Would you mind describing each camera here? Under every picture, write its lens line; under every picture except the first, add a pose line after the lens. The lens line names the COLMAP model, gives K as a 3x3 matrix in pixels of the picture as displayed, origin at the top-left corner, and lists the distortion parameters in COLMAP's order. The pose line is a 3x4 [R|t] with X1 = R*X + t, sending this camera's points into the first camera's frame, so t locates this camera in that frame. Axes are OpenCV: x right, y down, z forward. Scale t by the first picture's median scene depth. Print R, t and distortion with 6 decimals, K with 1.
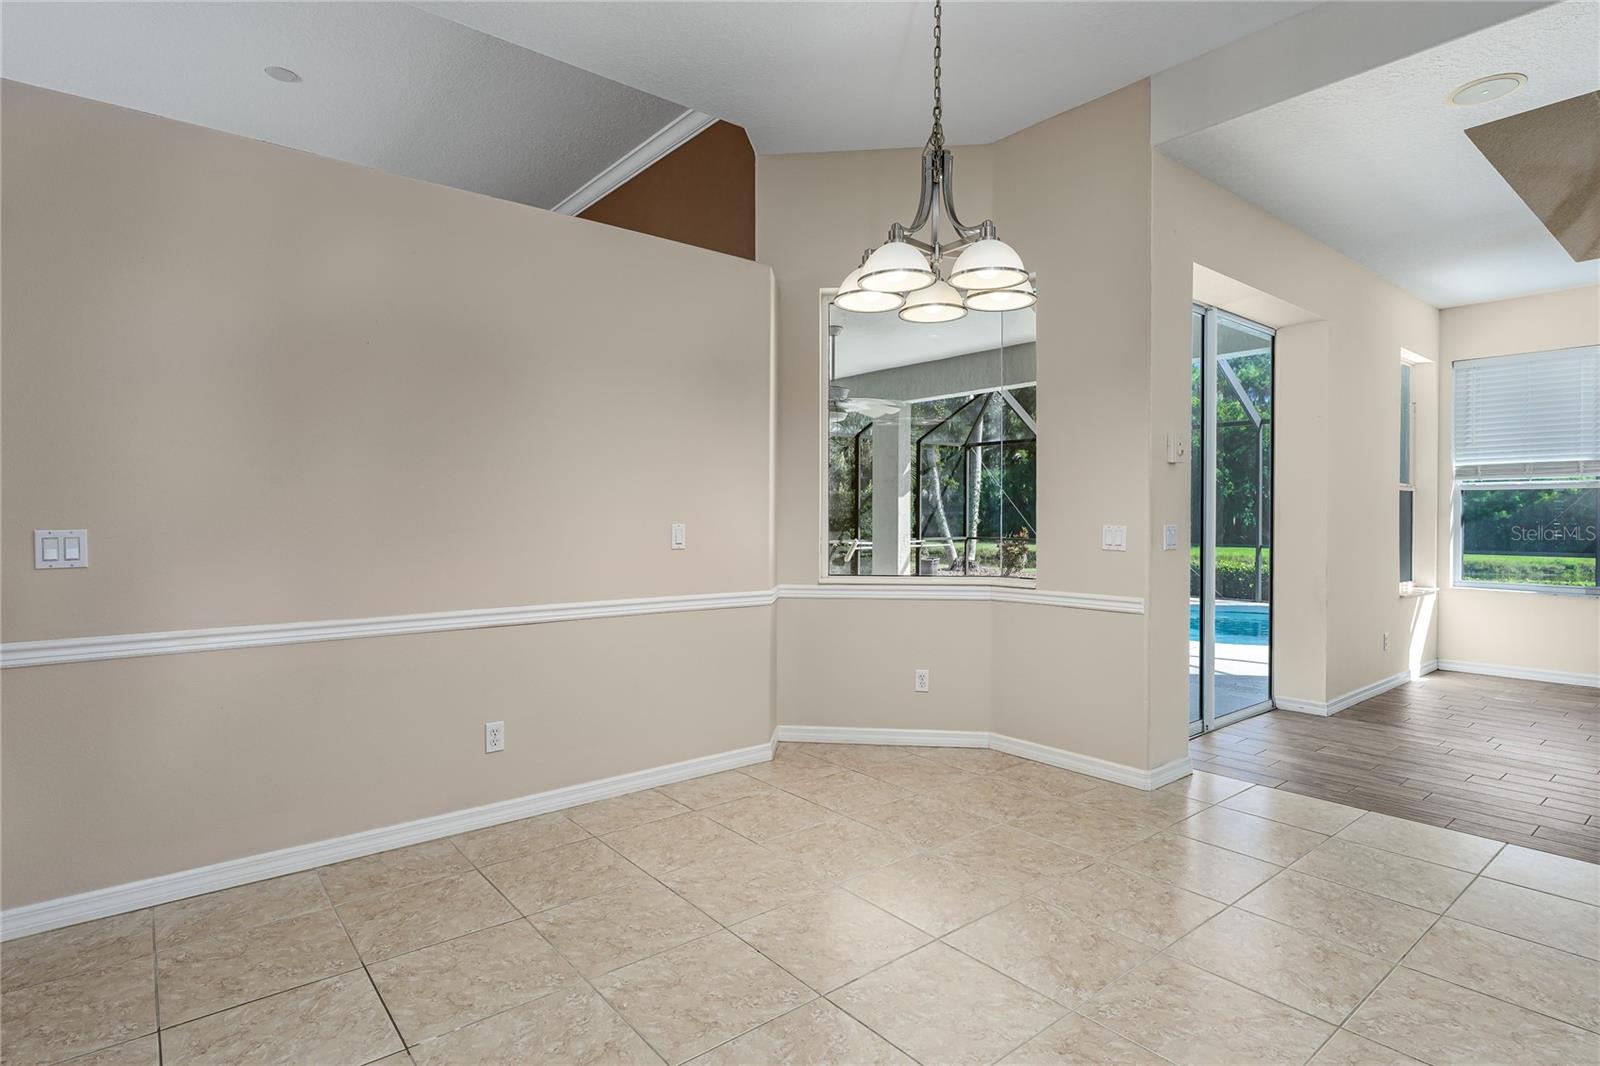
lens RADIAL K [[819.5, 0, 800.8], [0, 819.5, 530.8], [0, 0, 1]] dist [0.001520, -0.000420]
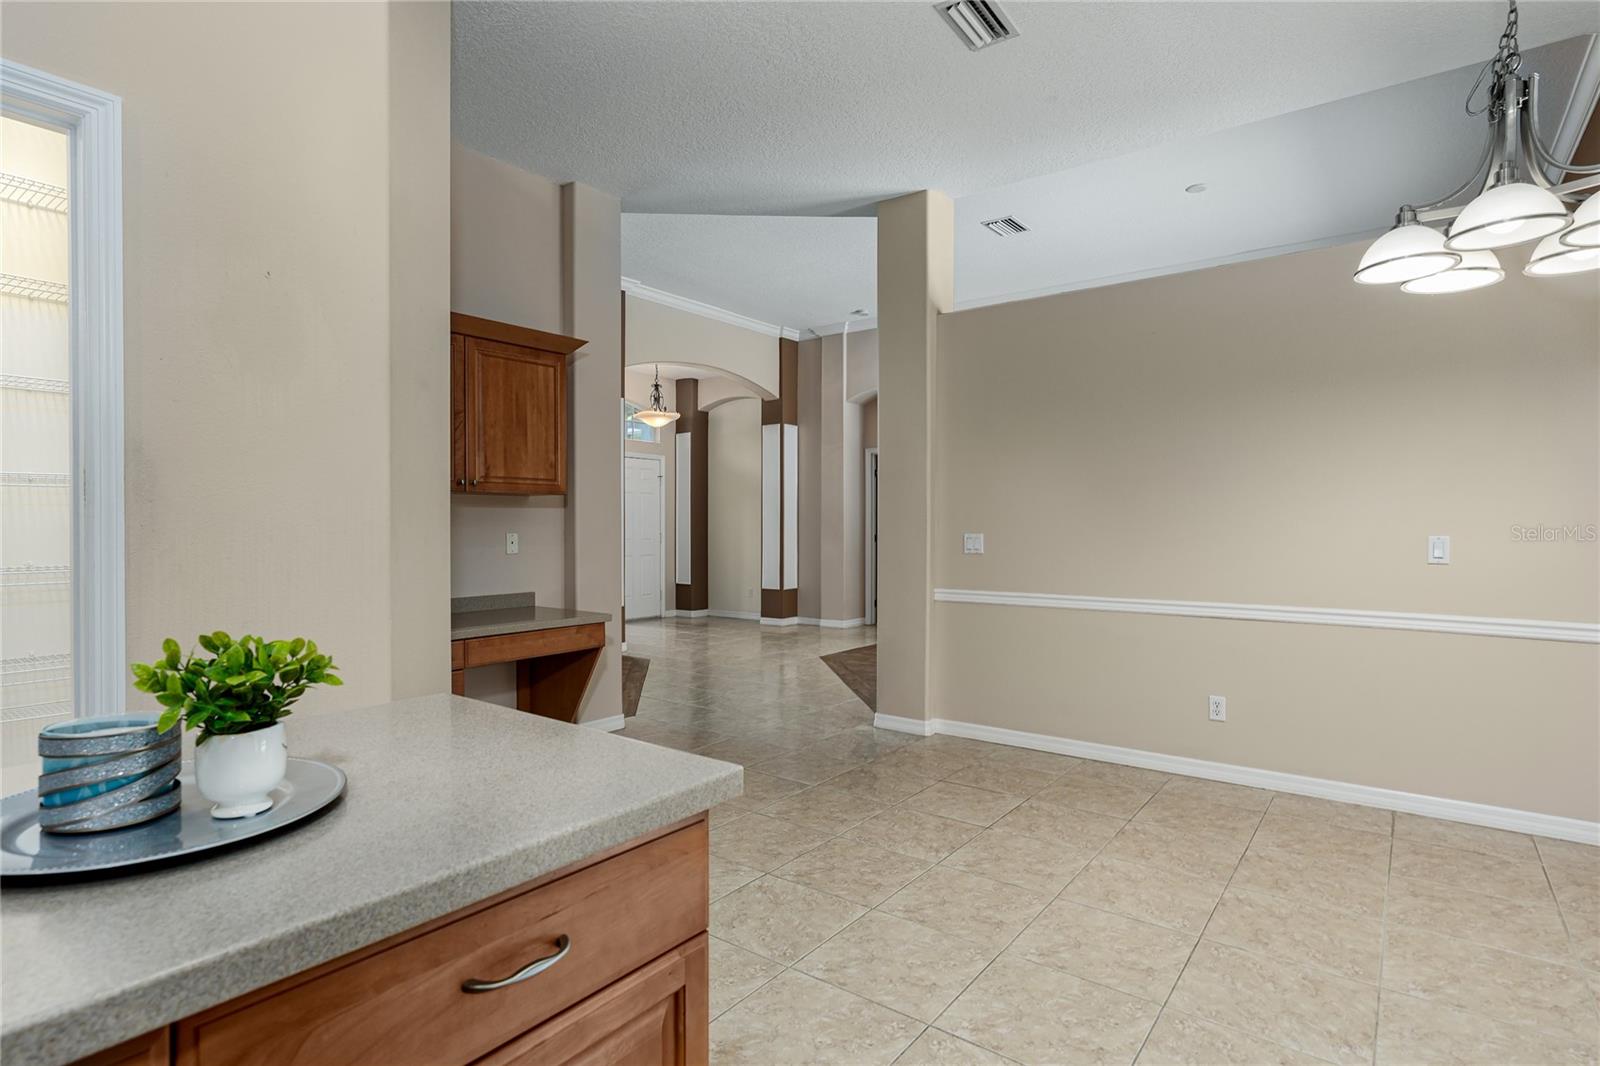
lens RADIAL K [[819.5, 0, 802.1], [0, 819.5, 529.9], [0, 0, 1]] dist [0.001520, -0.000420]
pose [[0.235376, 0.001546, -0.971903, 0.757775], [-0.020515, 0.999784, -0.003378, 0.003366], [0.971688, 0.020734, 0.235357, 0.122467]]
